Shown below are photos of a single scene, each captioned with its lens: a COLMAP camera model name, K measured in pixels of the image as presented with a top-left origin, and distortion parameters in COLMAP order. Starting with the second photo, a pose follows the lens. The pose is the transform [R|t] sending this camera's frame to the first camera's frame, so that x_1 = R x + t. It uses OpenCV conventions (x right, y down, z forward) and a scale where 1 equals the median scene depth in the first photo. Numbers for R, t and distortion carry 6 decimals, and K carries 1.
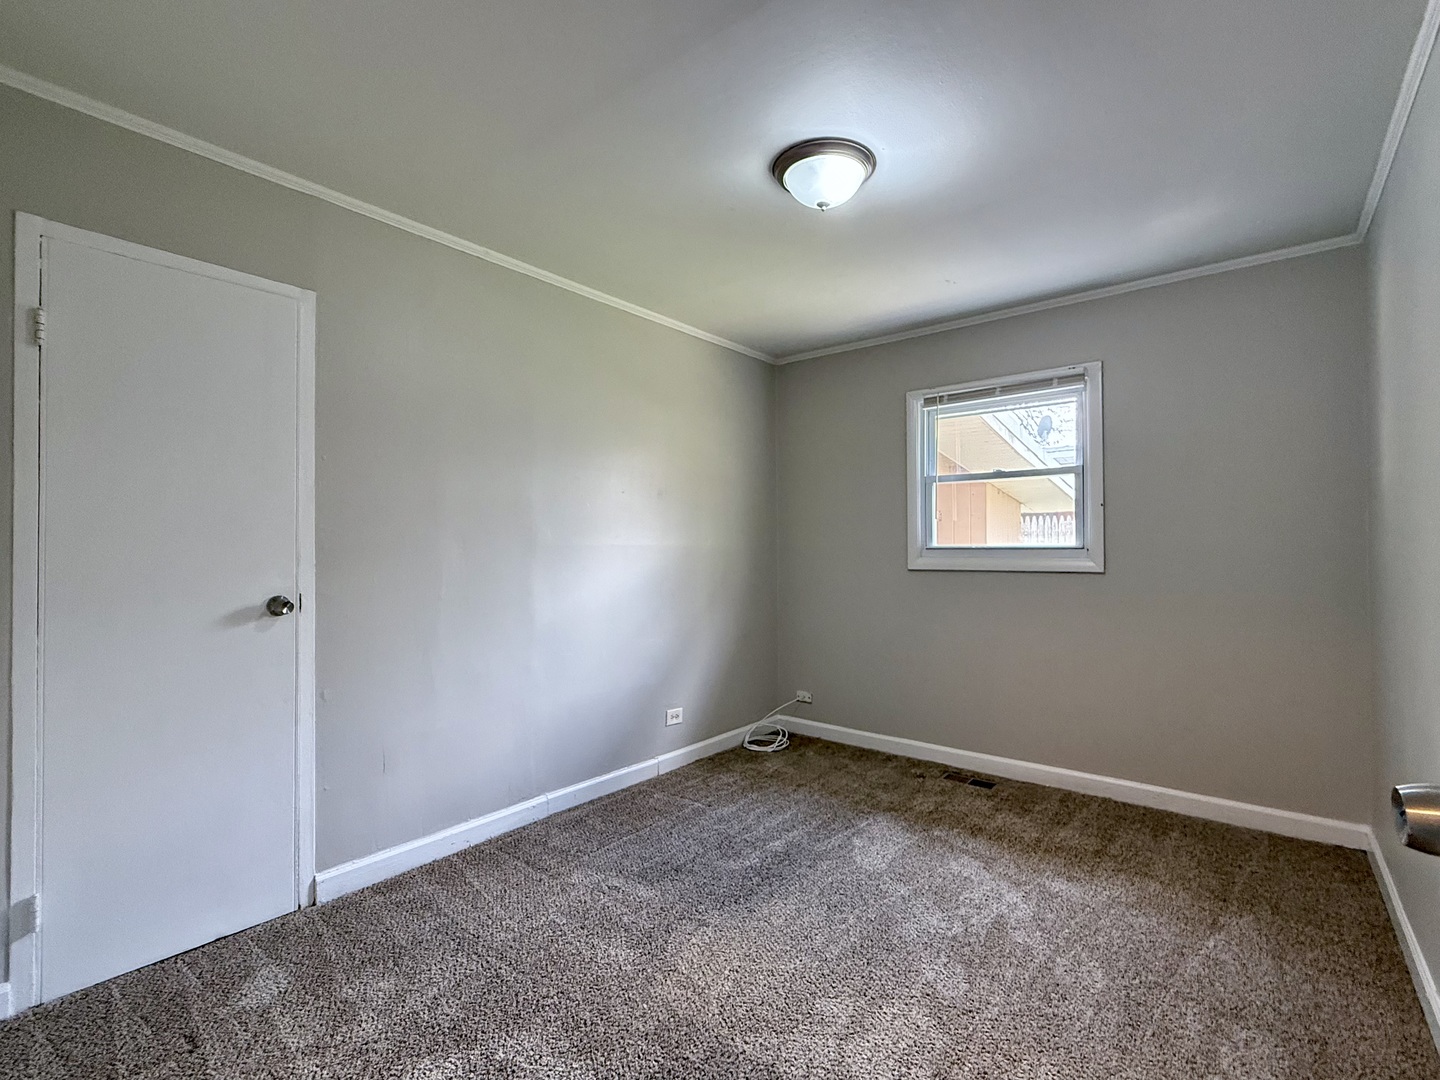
lens RADIAL K [[677.8, 0, 723.4], [0, 677.8, 533.8], [0, 0, 1]] dist [-0.001386, -0.000828]
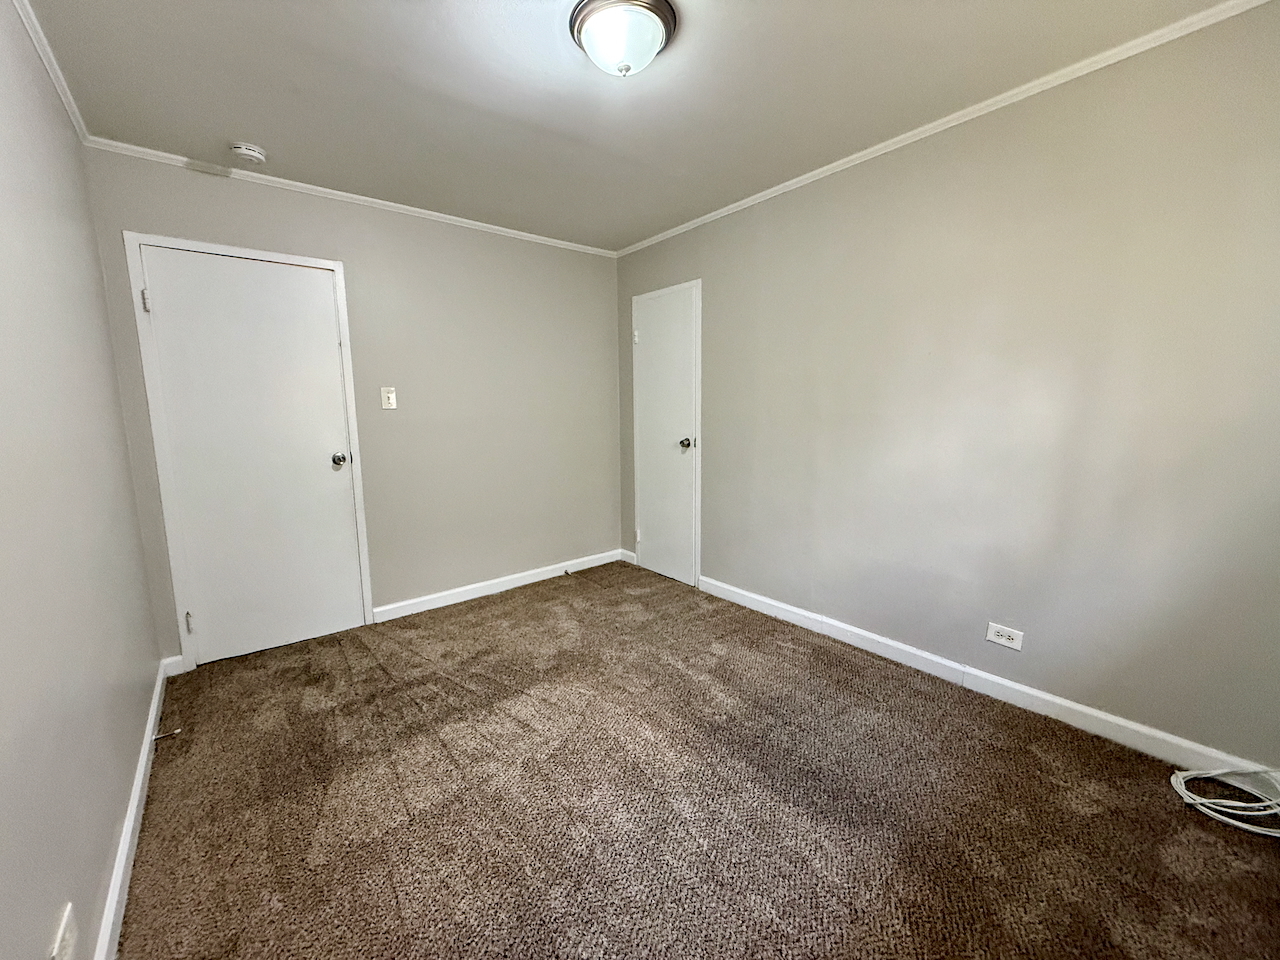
lens RADIAL K [[506.8, 0, 640.0], [0, 506.8, 480.0], [0, 0, 1]] dist [0.000657, 0.000052]
pose [[-0.208211, 0.147571, -0.966887, 0.878928], [0.037765, 0.989028, 0.142818, -0.011321], [0.977355, -0.006779, -0.211500, 1.135801]]
